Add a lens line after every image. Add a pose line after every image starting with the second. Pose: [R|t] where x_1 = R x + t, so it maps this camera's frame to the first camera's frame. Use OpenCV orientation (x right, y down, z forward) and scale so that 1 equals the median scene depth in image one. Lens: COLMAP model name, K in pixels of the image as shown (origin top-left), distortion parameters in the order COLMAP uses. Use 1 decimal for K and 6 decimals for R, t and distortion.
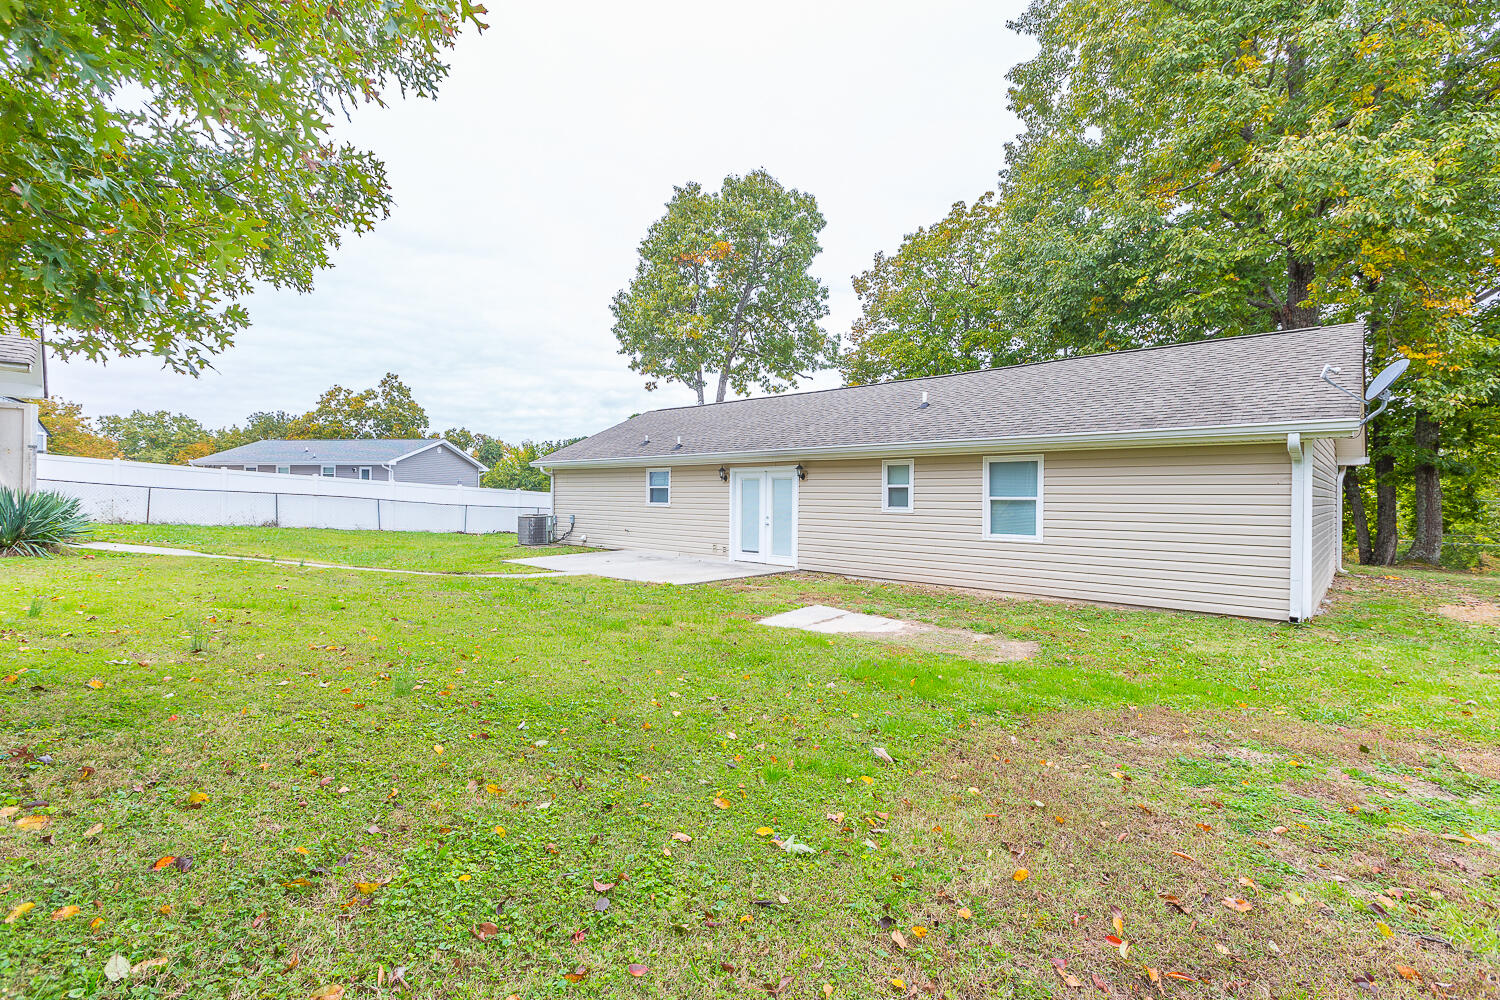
lens RADIAL K [[670.7, 0, 743.6], [0, 670.7, 499.3], [0, 0, 1]] dist [-0.000559, -0.000518]
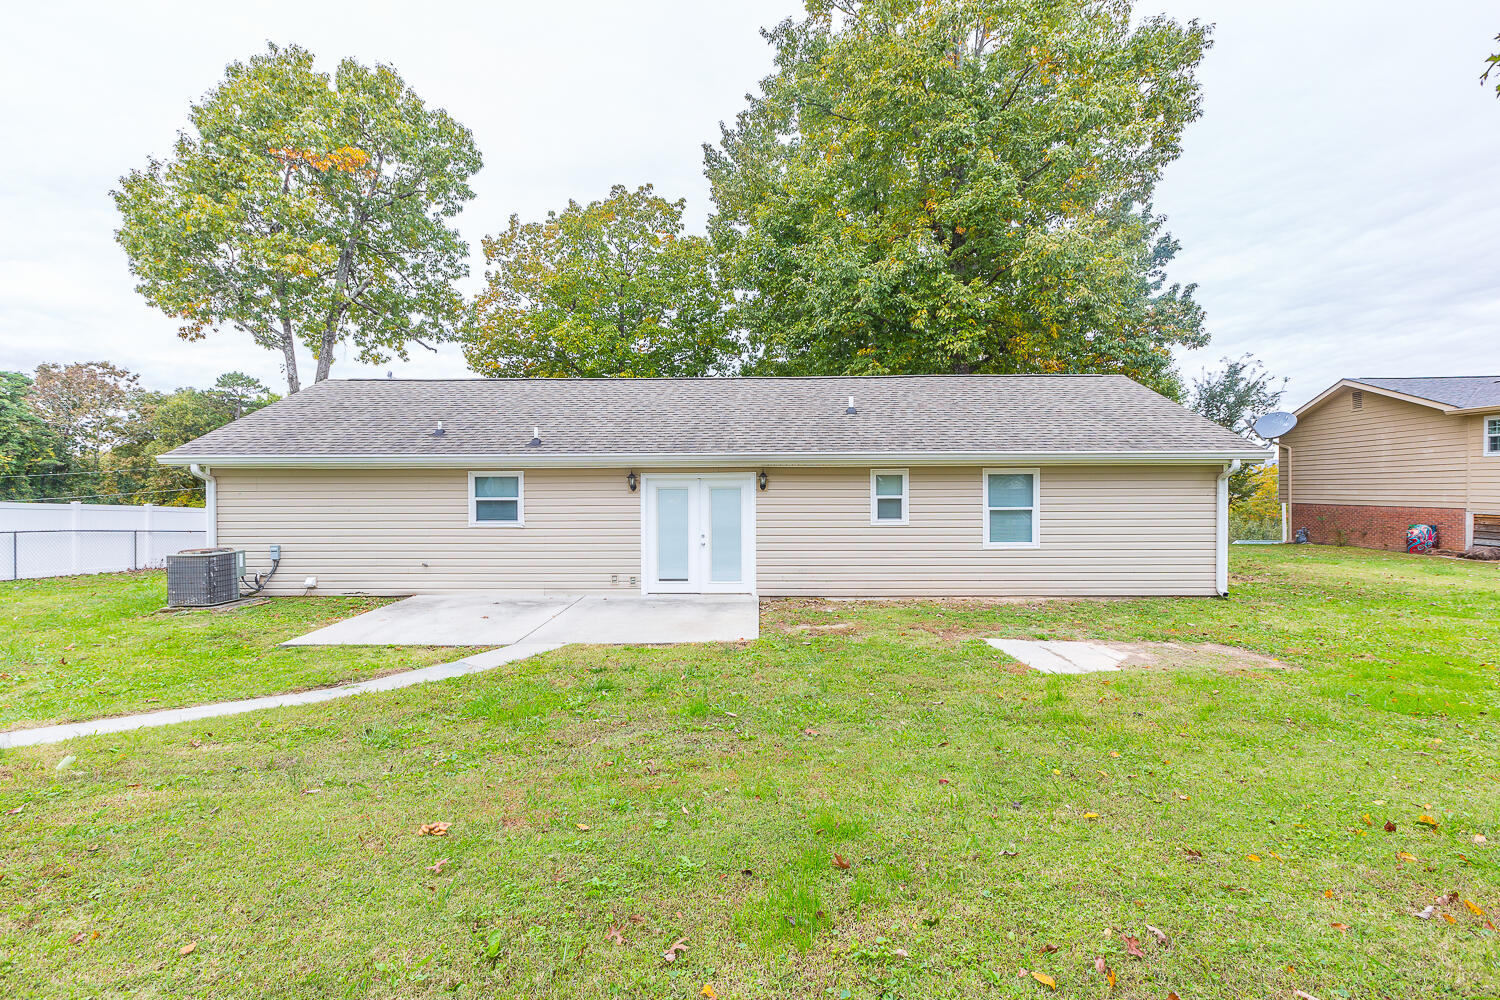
lens RADIAL K [[682.4, 0, 757.6], [0, 682.4, 499.6], [0, 0, 1]] dist [-0.000070, -0.000219]
pose [[0.735237, -0.024255, 0.677376, -0.207603], [0.014202, 0.999691, 0.020381, -0.014265], [-0.677661, -0.005365, 0.735355, 0.154534]]
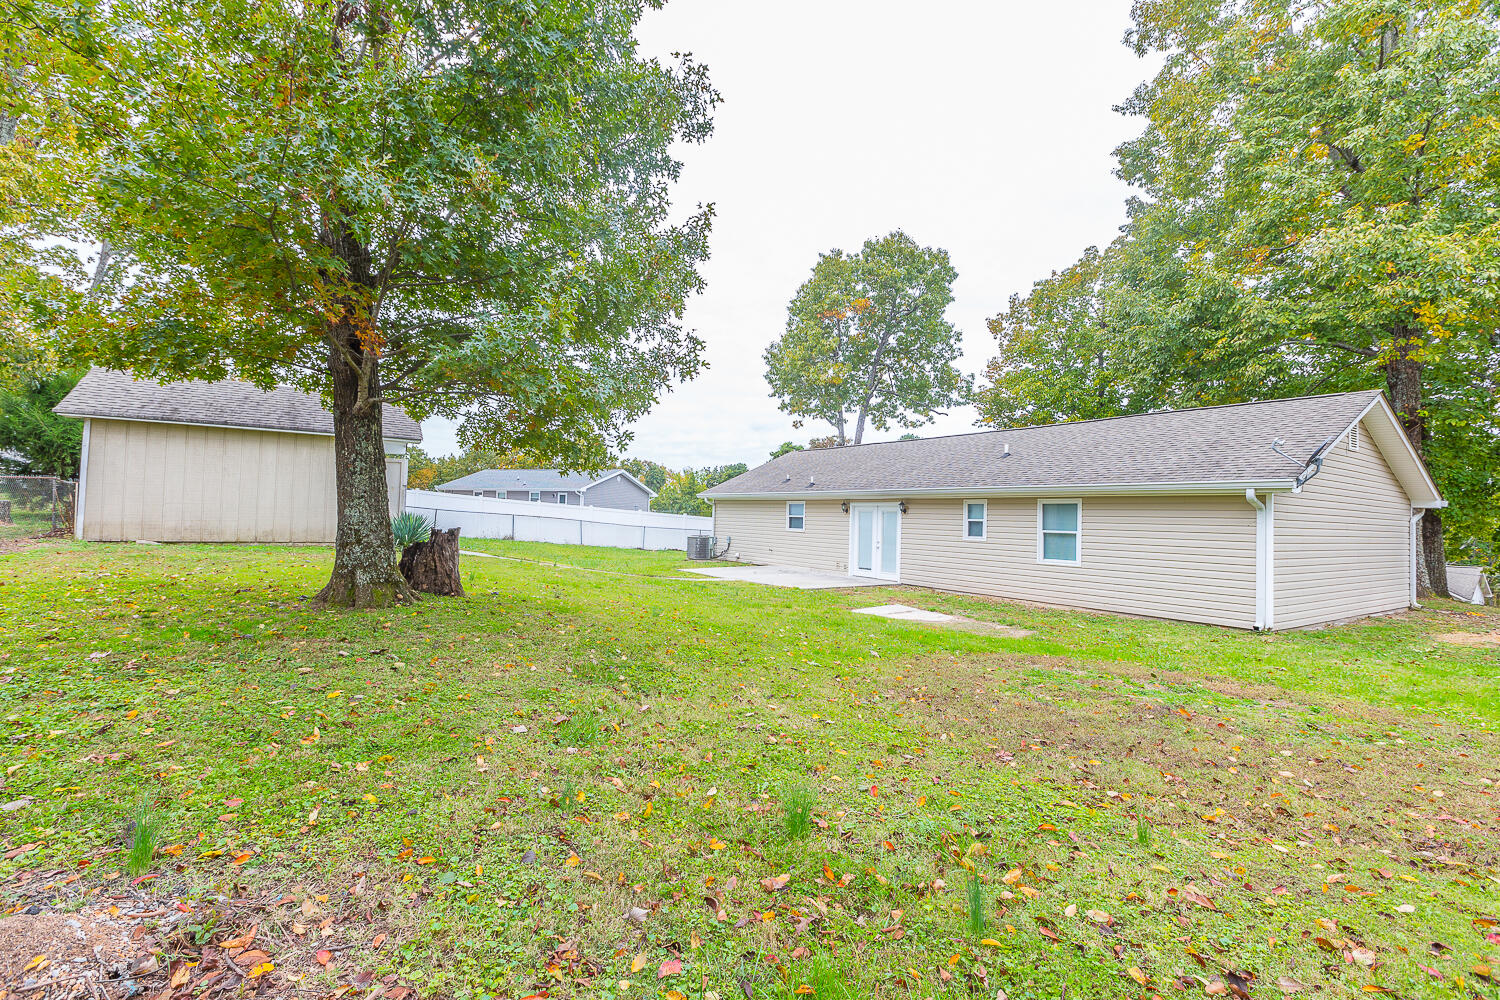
lens RADIAL K [[670.7, 0, 743.6], [0, 670.7, 499.3], [0, 0, 1]] dist [-0.000559, -0.000518]
pose [[0.974719, 0.011519, -0.223138, 0.030718], [-0.019494, 0.999246, -0.033573, -0.002926], [0.222583, 0.037074, 0.974209, -0.132203]]
